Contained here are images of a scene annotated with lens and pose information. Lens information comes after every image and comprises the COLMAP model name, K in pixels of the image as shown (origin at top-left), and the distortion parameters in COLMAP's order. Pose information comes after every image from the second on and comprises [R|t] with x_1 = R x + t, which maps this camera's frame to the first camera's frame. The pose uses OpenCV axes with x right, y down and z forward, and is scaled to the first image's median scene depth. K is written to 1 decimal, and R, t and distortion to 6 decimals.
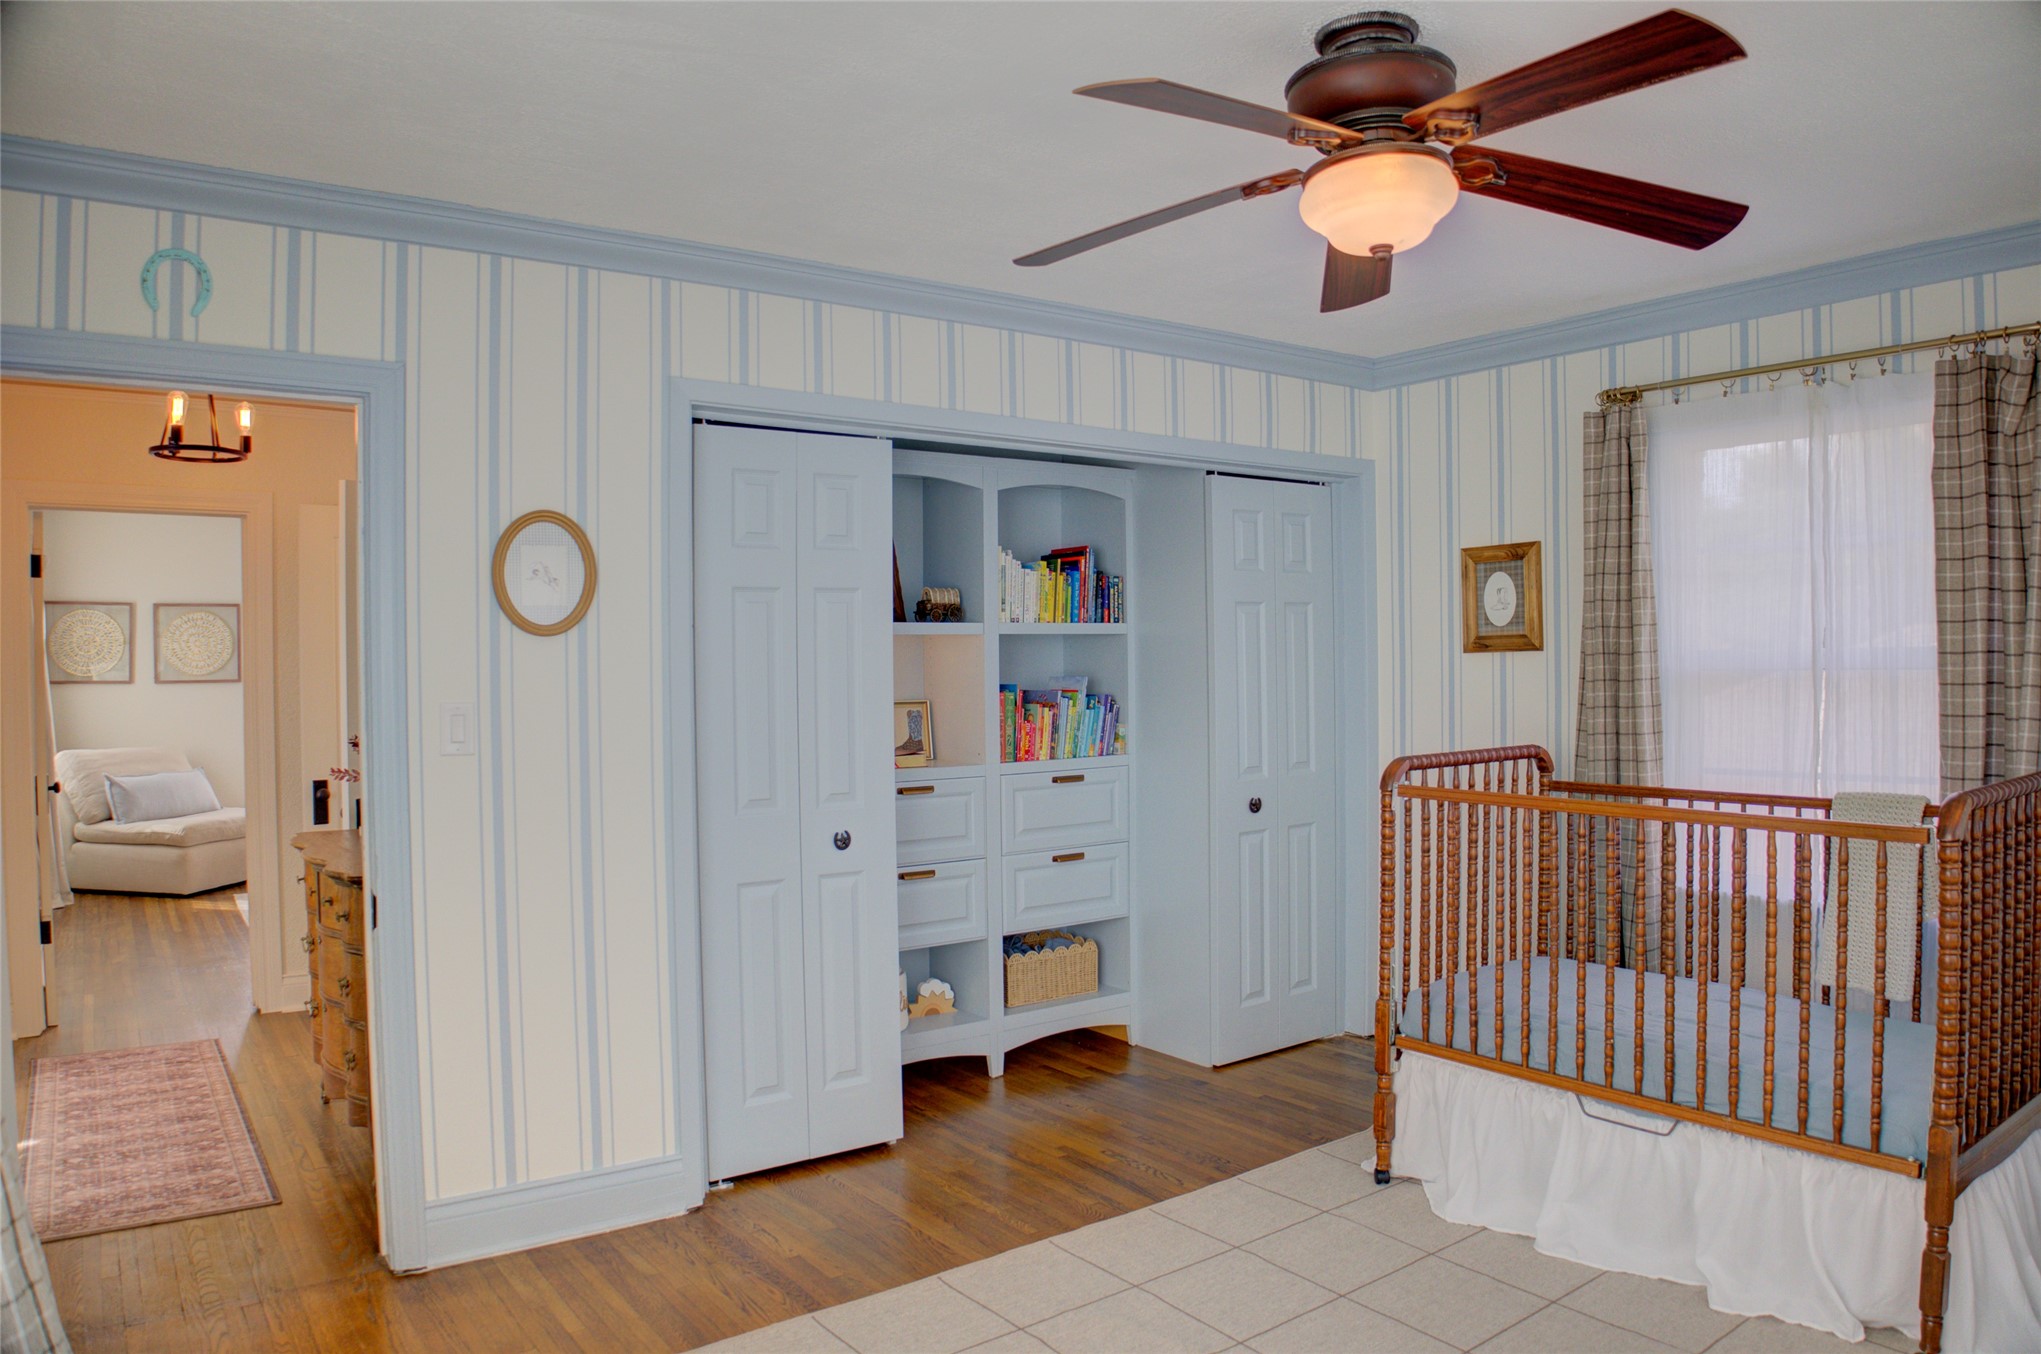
lens RADIAL K [[1379.6, 0, 1013.2], [0, 1379.6, 677.4], [0, 0, 1]] dist [-0.213024, 0.196763]
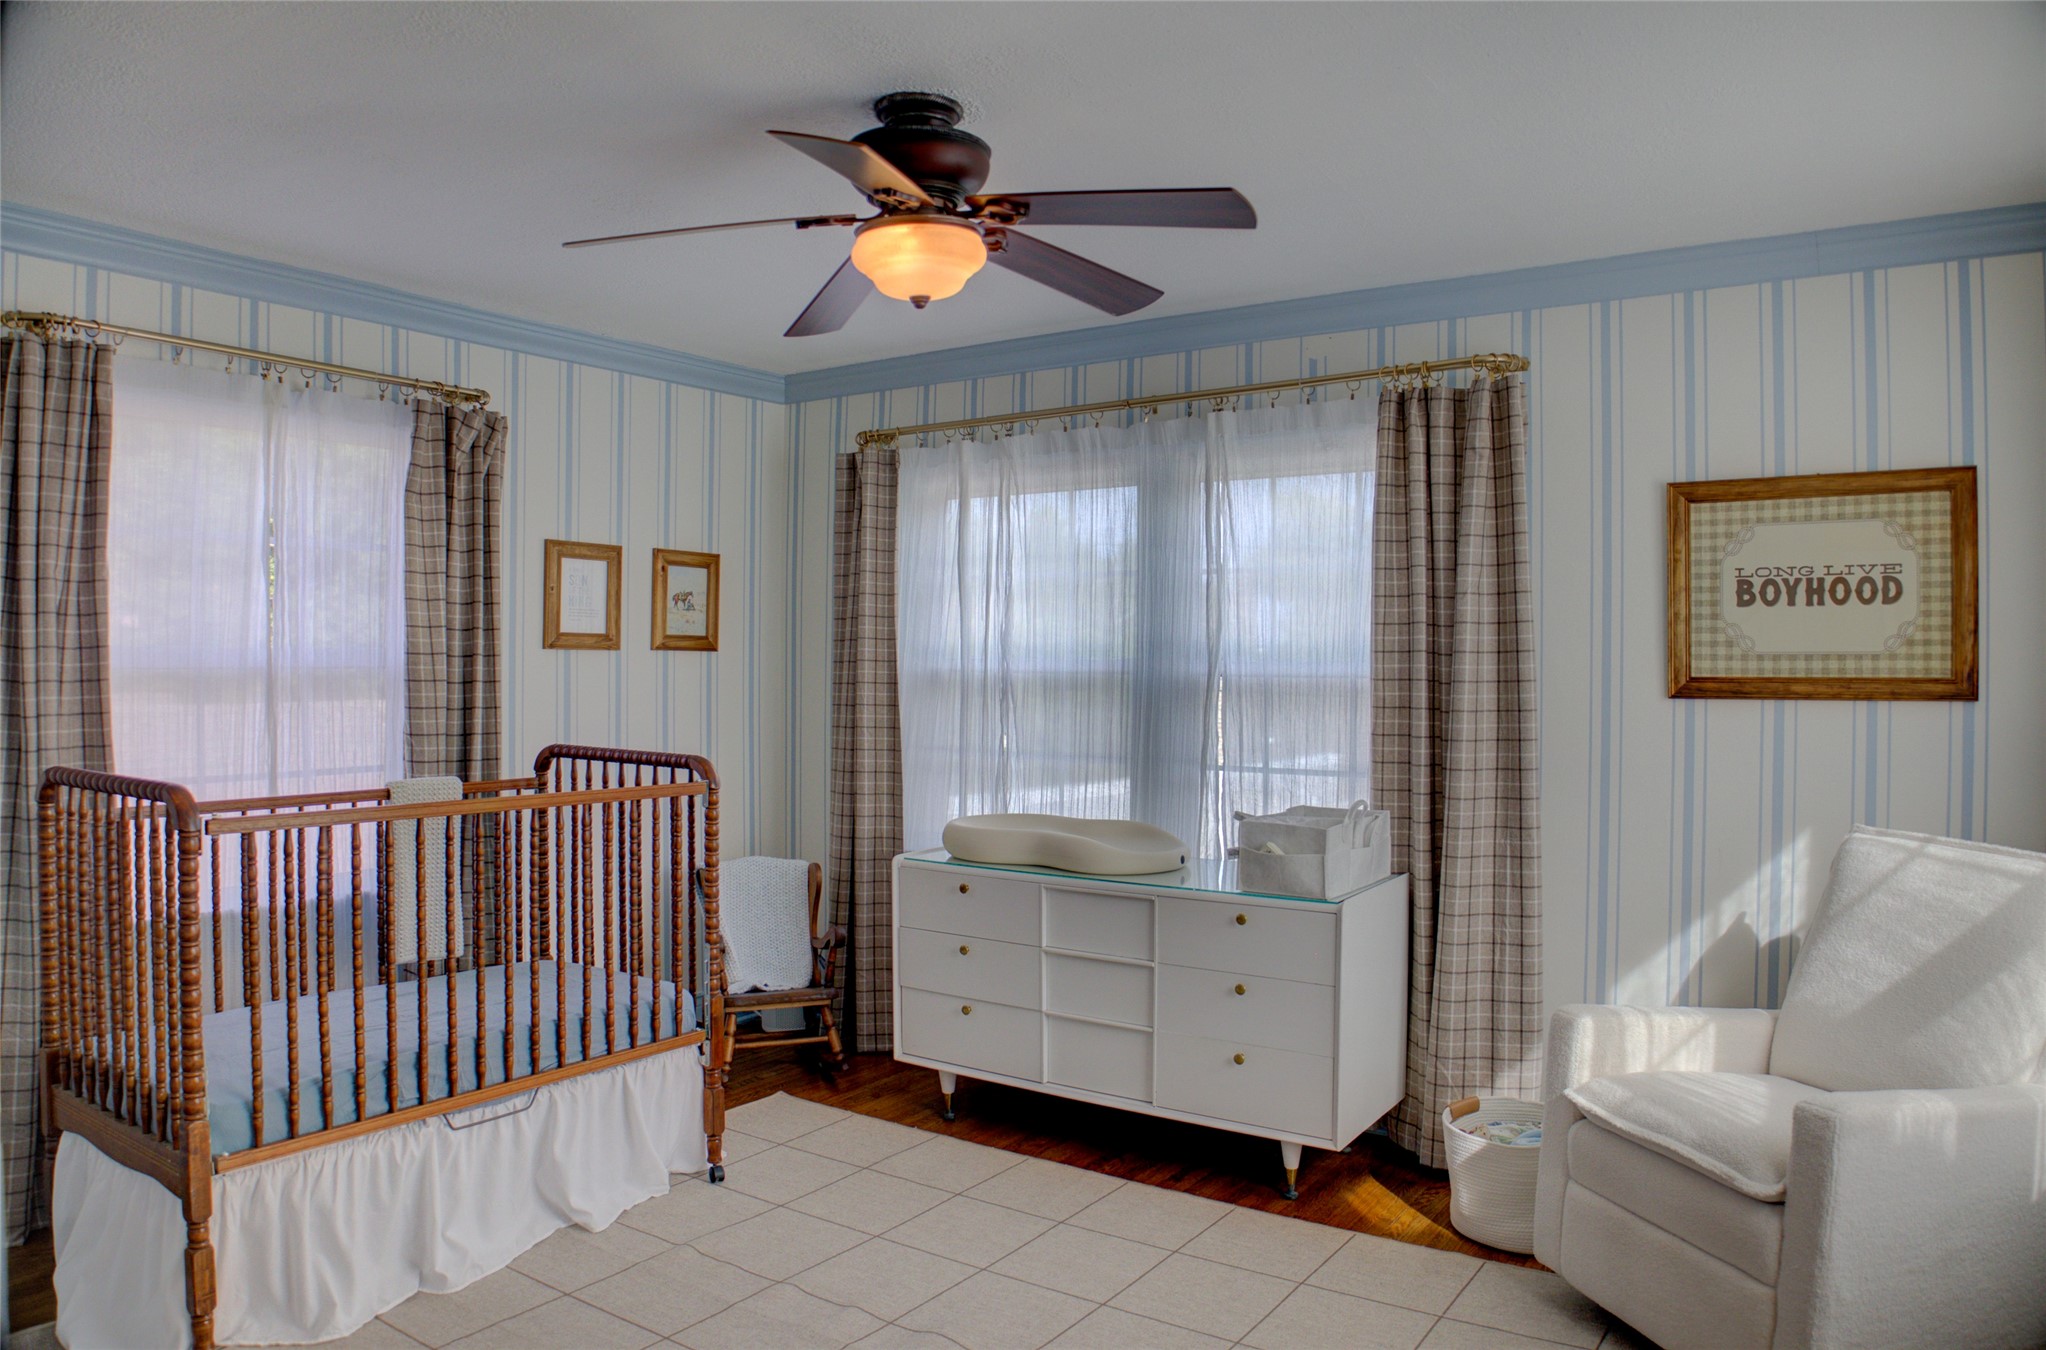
lens RADIAL K [[1381.6, 0, 1023.0], [0, 1381.6, 675.0], [0, 0, 1]] dist [-0.115953, 0.023416]
pose [[-0.332422, 0.007421, 0.943102, -0.491141], [0.014858, 0.999886, -0.002631, 0.010348], [-0.943014, 0.013138, -0.332494, 0.744560]]
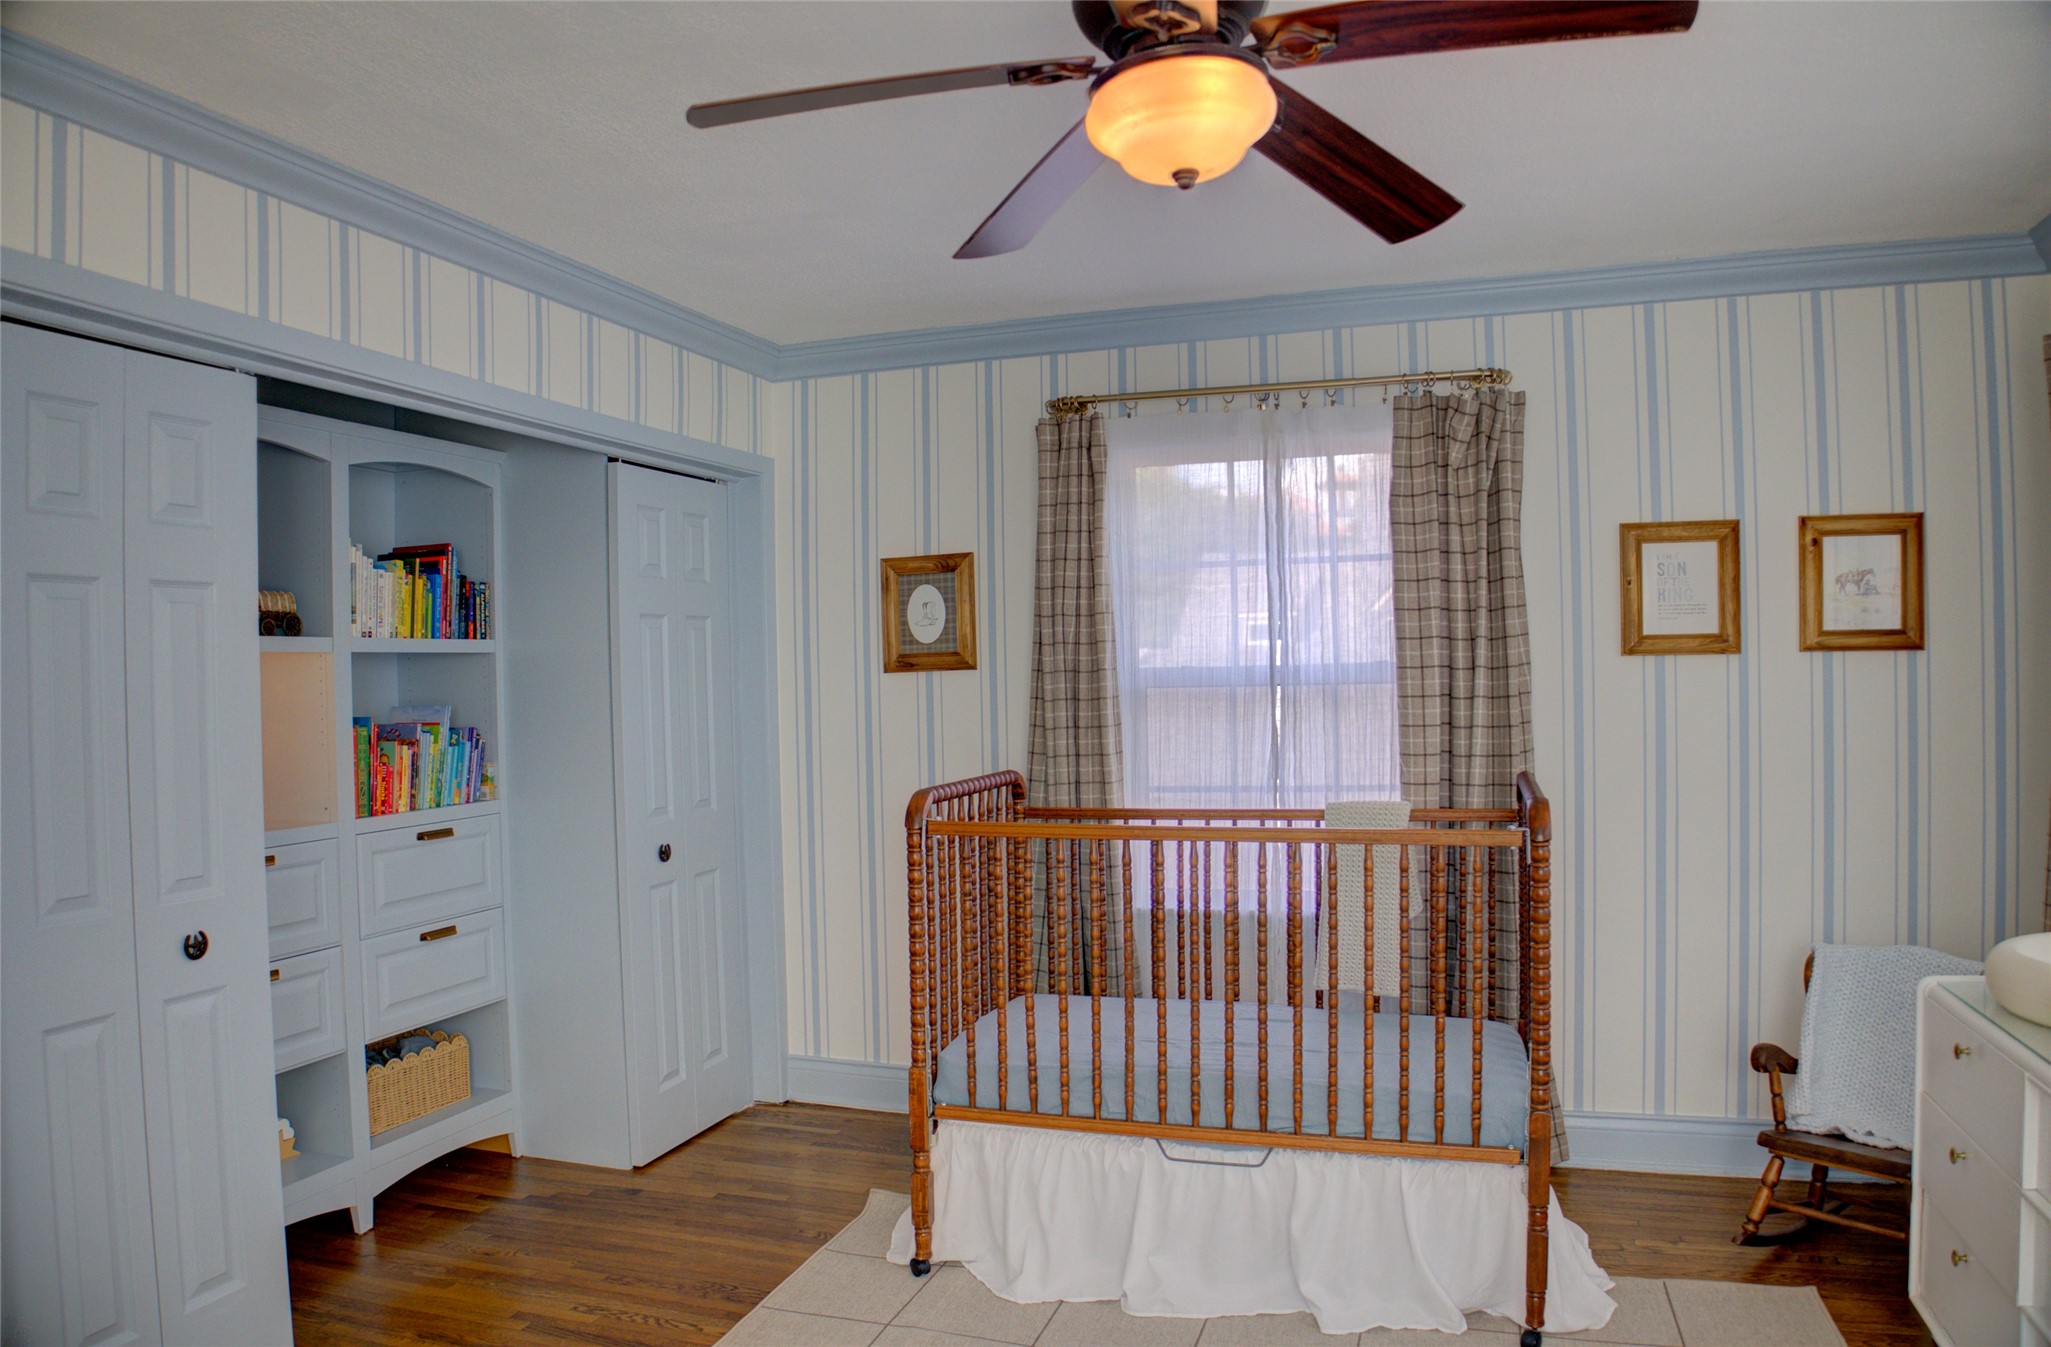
lens RADIAL K [[1405.0, 0, 1021.2], [0, 1405.0, 680.5], [0, 0, 1]] dist [-0.149066, 0.100422]
pose [[0.816151, -0.007909, 0.577785, -0.170030], [0.017655, 0.999781, -0.011253, -0.000108], [-0.577569, 0.019385, 0.816112, 0.195434]]
